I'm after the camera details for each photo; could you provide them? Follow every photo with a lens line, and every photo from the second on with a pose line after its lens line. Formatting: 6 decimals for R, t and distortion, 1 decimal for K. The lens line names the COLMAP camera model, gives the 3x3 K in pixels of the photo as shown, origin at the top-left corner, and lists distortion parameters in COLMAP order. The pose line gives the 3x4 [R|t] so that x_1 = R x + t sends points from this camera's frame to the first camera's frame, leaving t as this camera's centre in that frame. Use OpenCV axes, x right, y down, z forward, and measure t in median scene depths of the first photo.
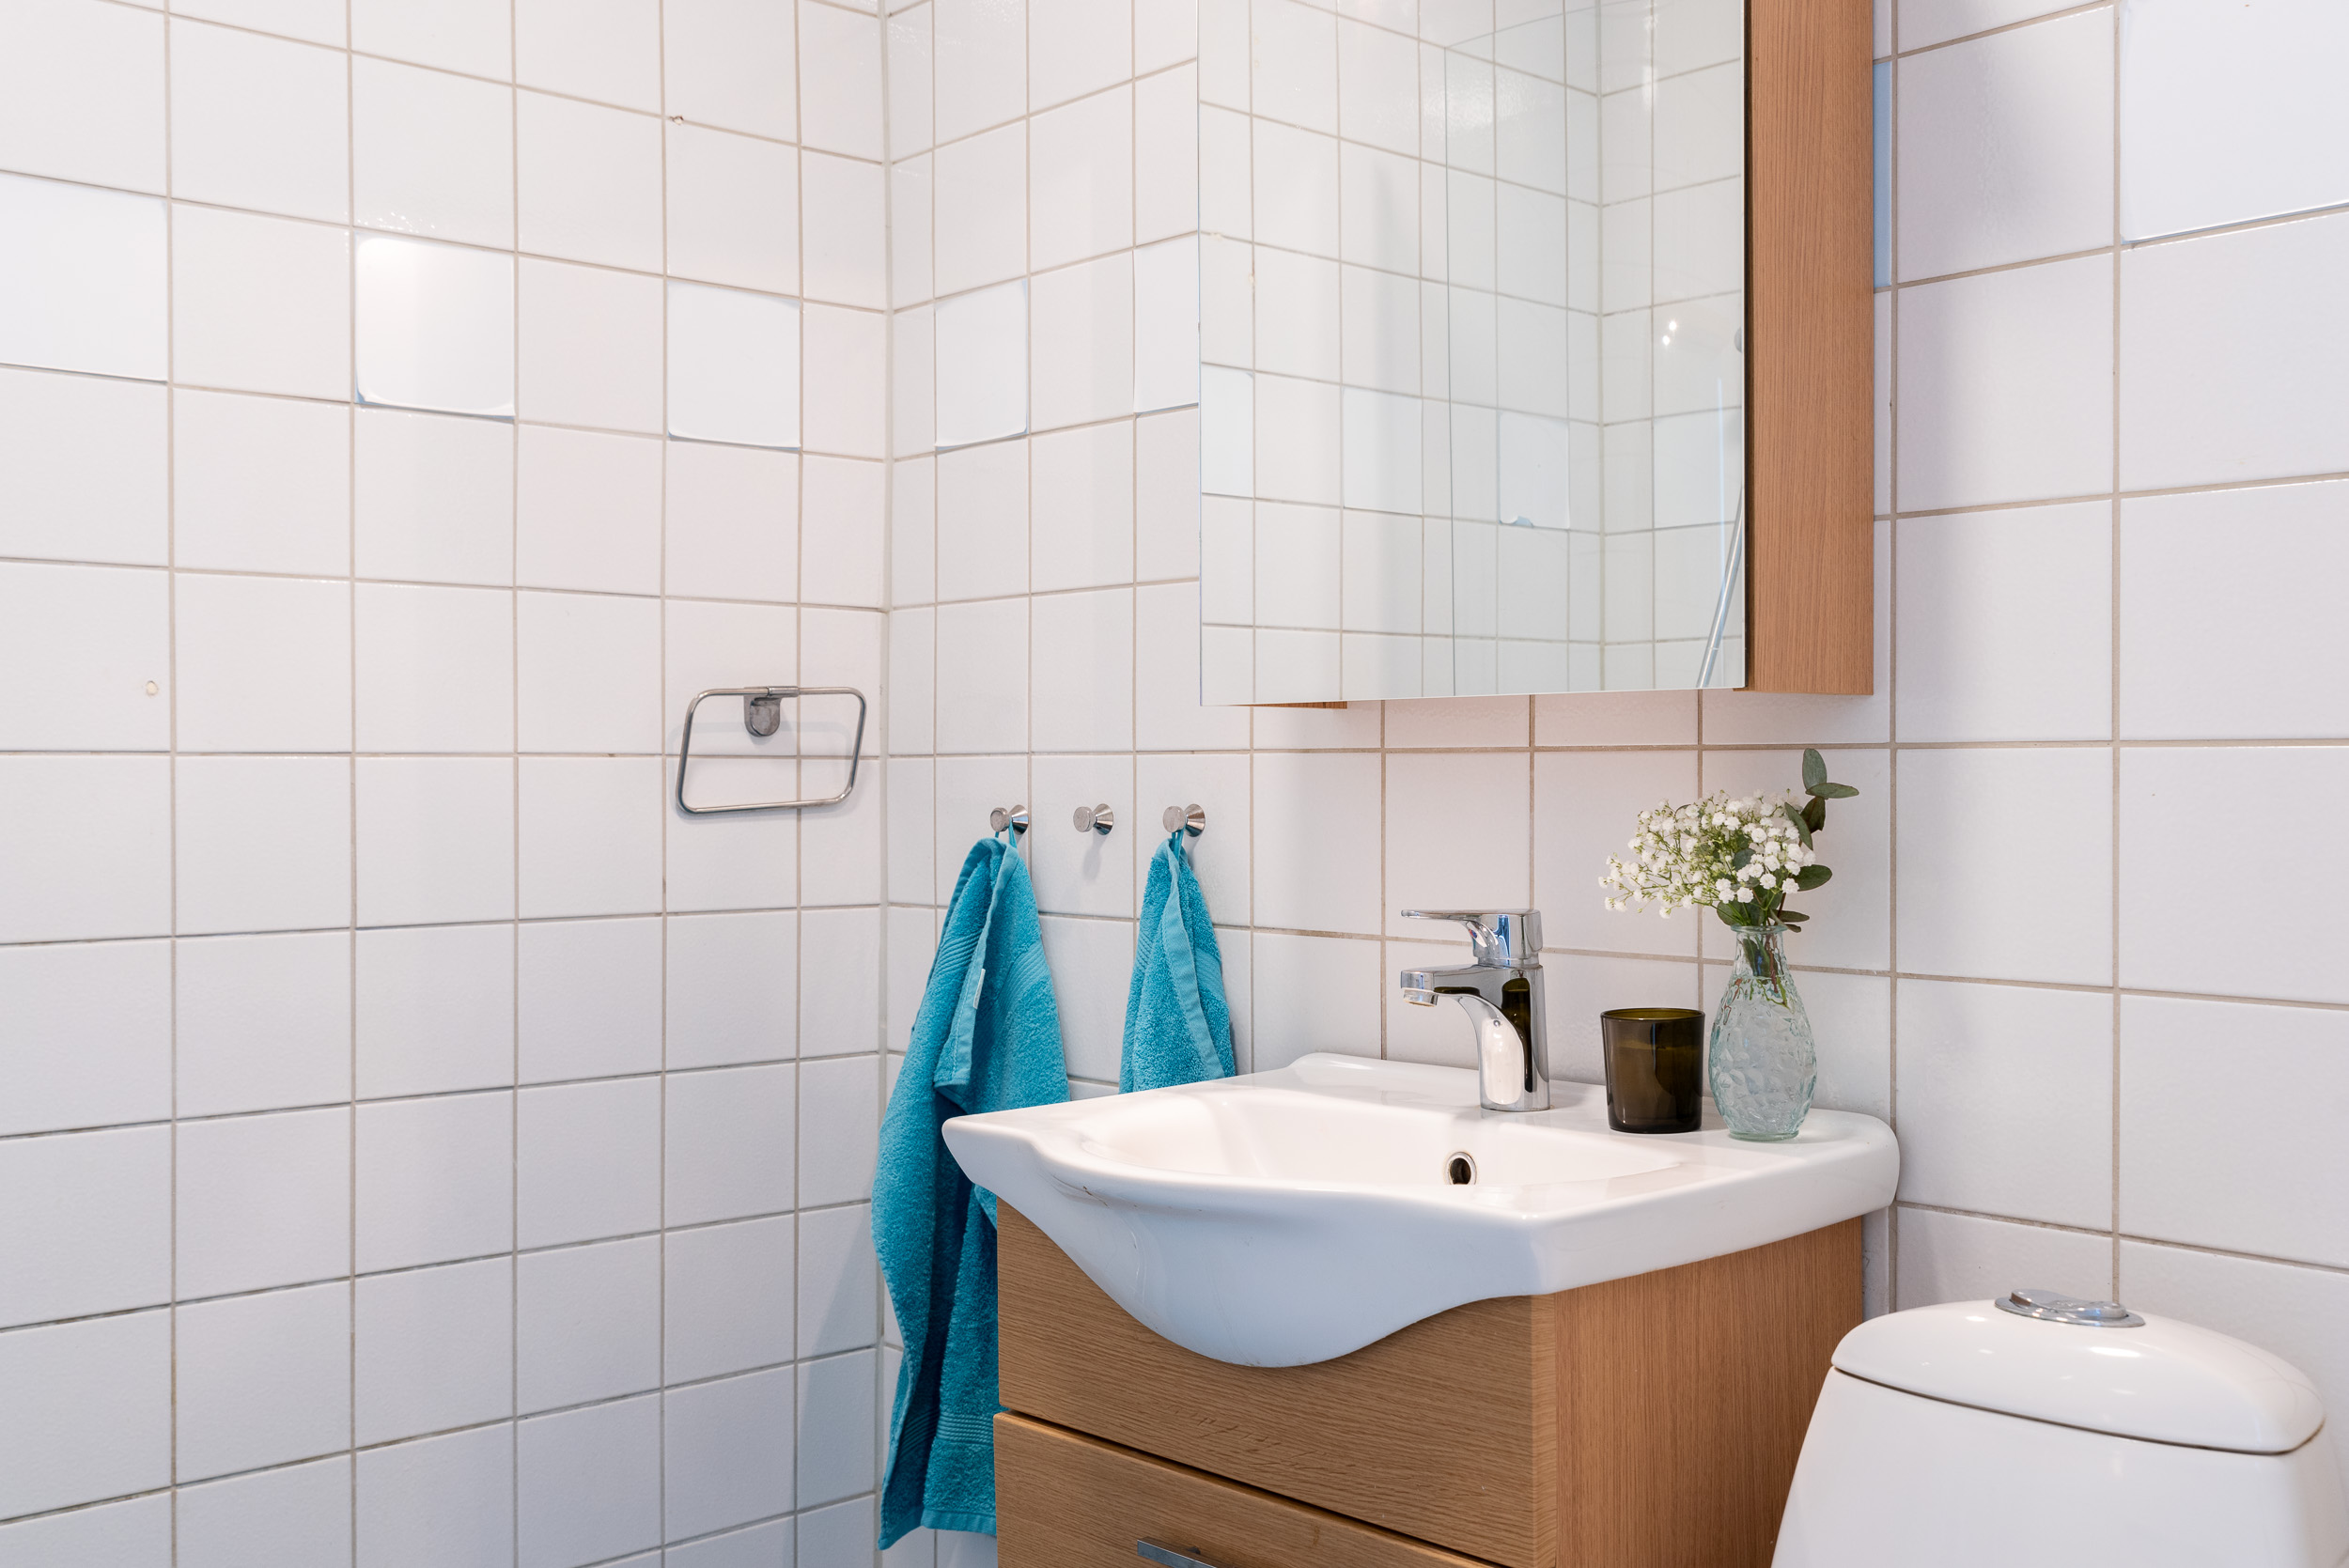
lens RADIAL K [[2311.0, 0, 1167.6], [0, 2311.0, 793.3], [0, 0, 1]] dist [-0.010292, 0.009366]
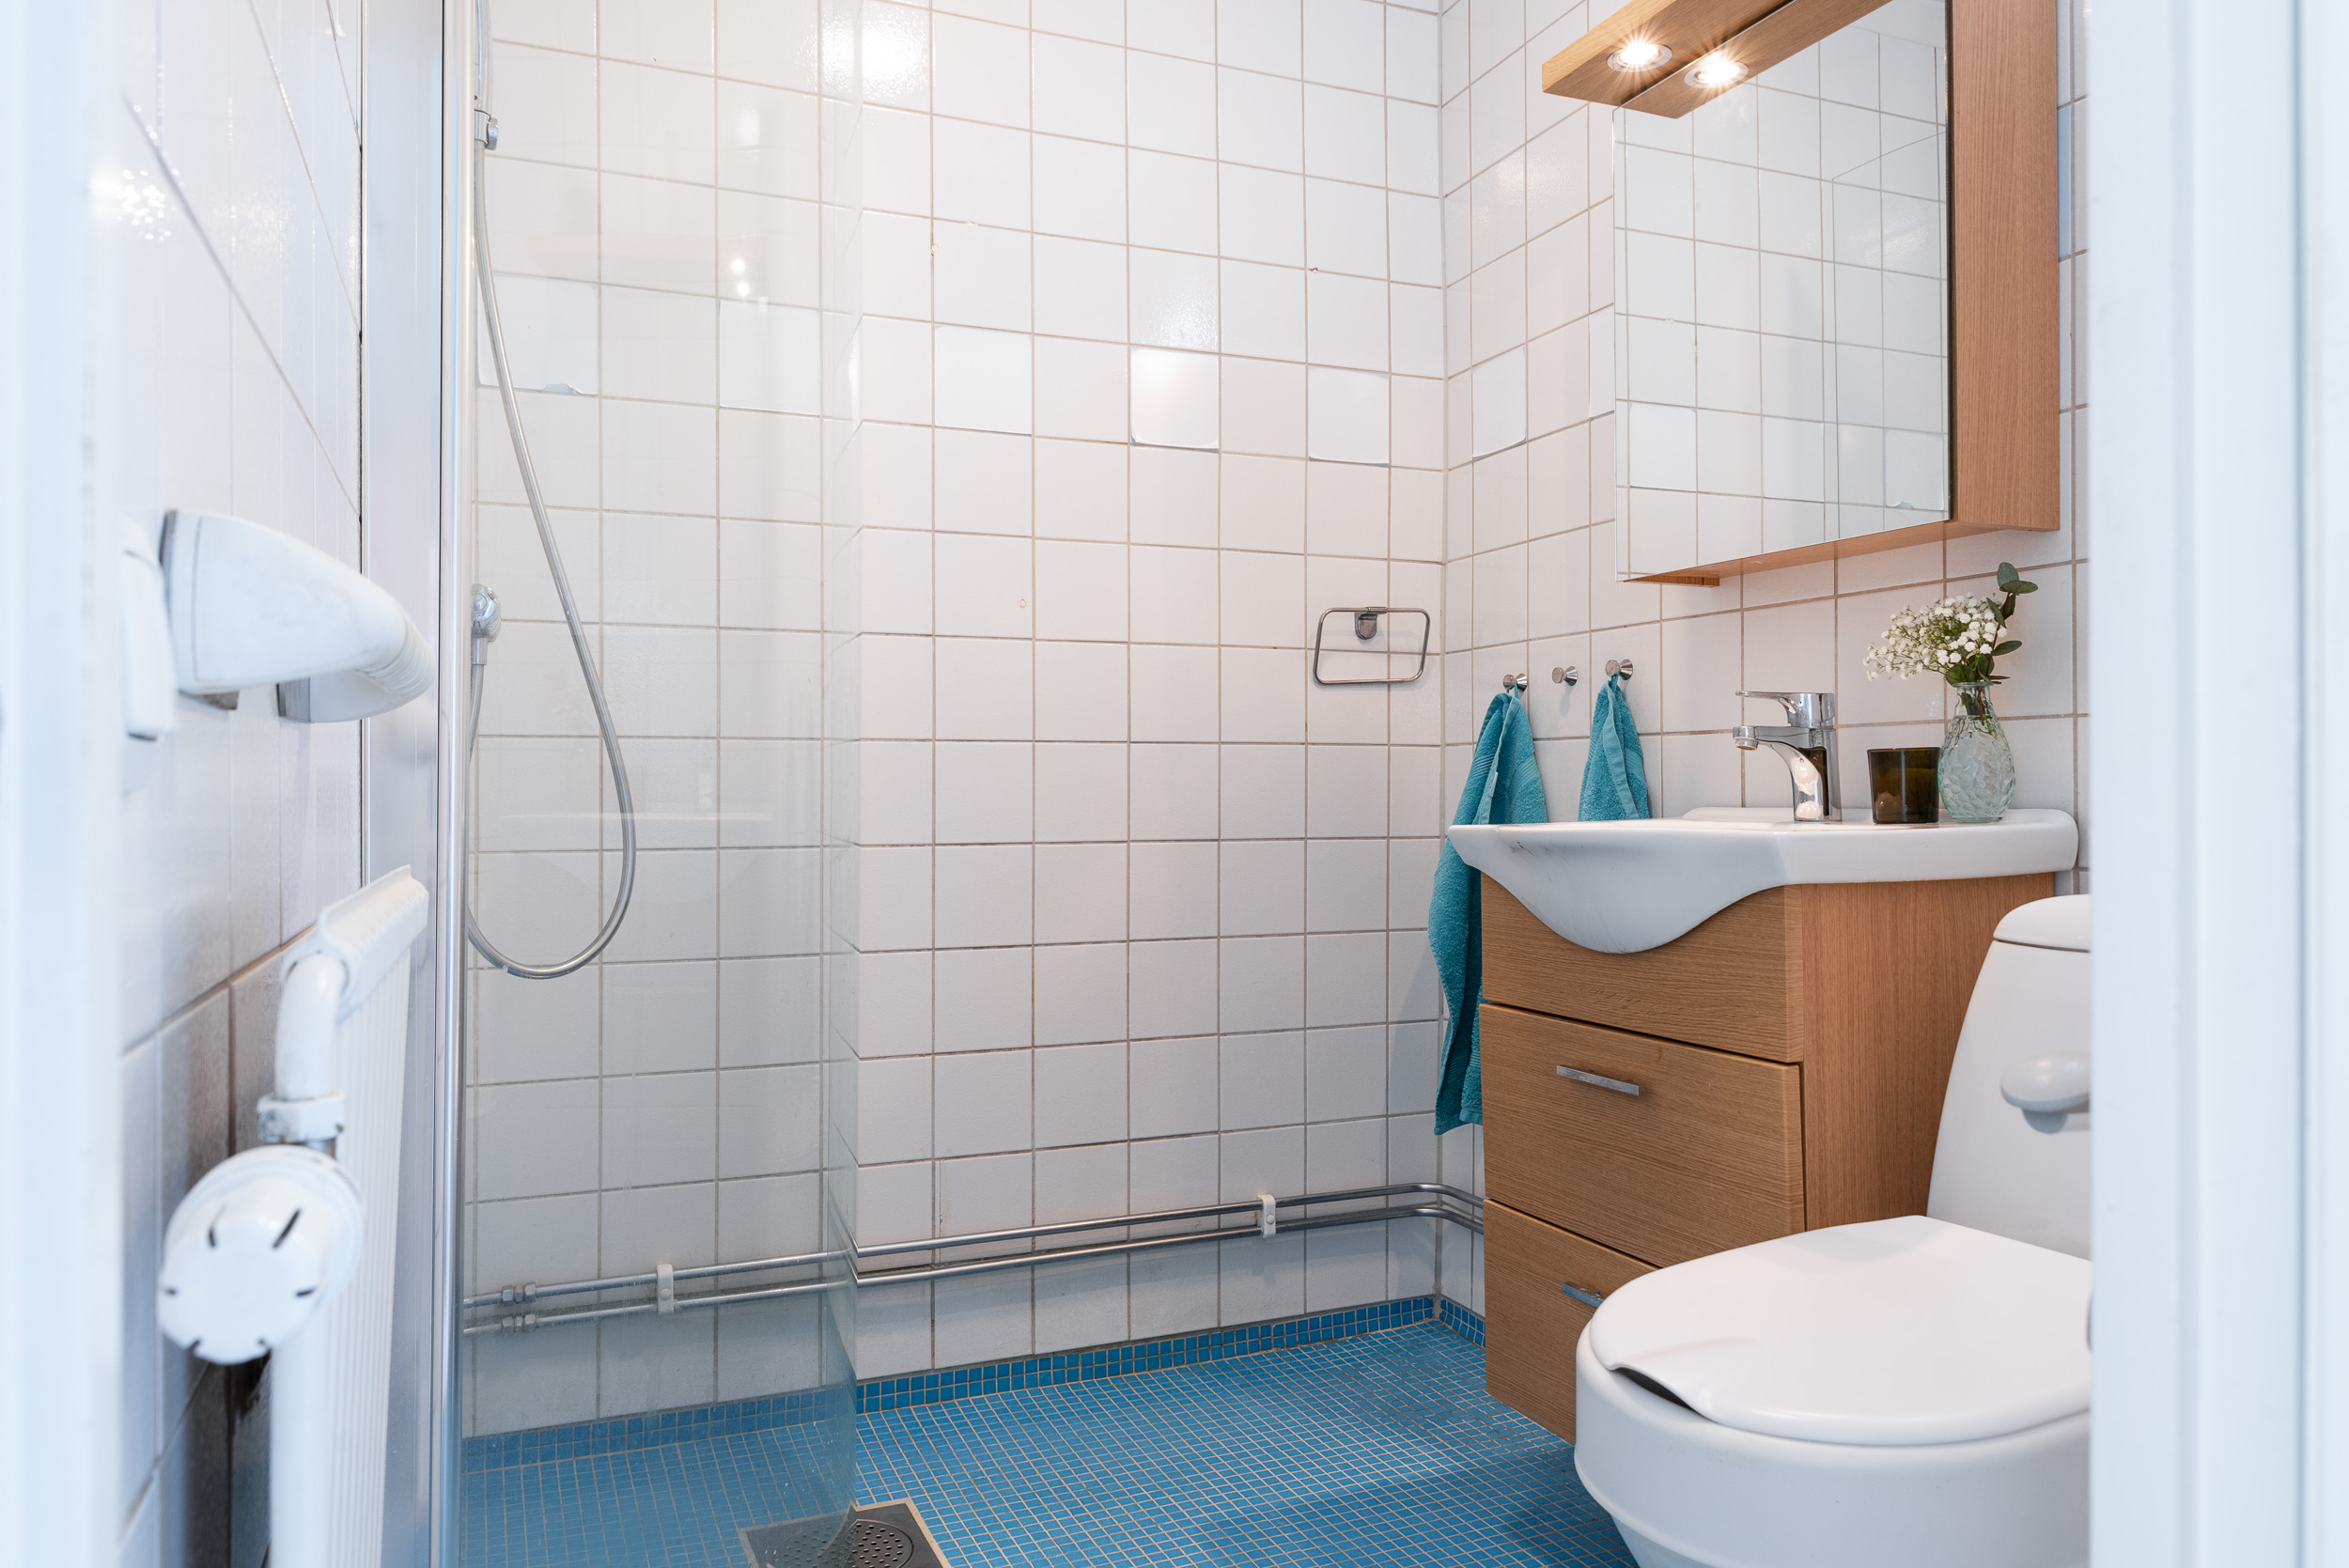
lens RADIAL K [[1575.7, 0, 1174.5], [0, 1575.7, 784.0], [0, 0, 1]] dist [0.002531, 0.004081]
pose [[0.942037, -0.001863, -0.335504, 0.081852], [-0.002141, 0.999931, -0.011564, 0.102933], [0.335502, 0.011612, 0.941968, -0.117823]]
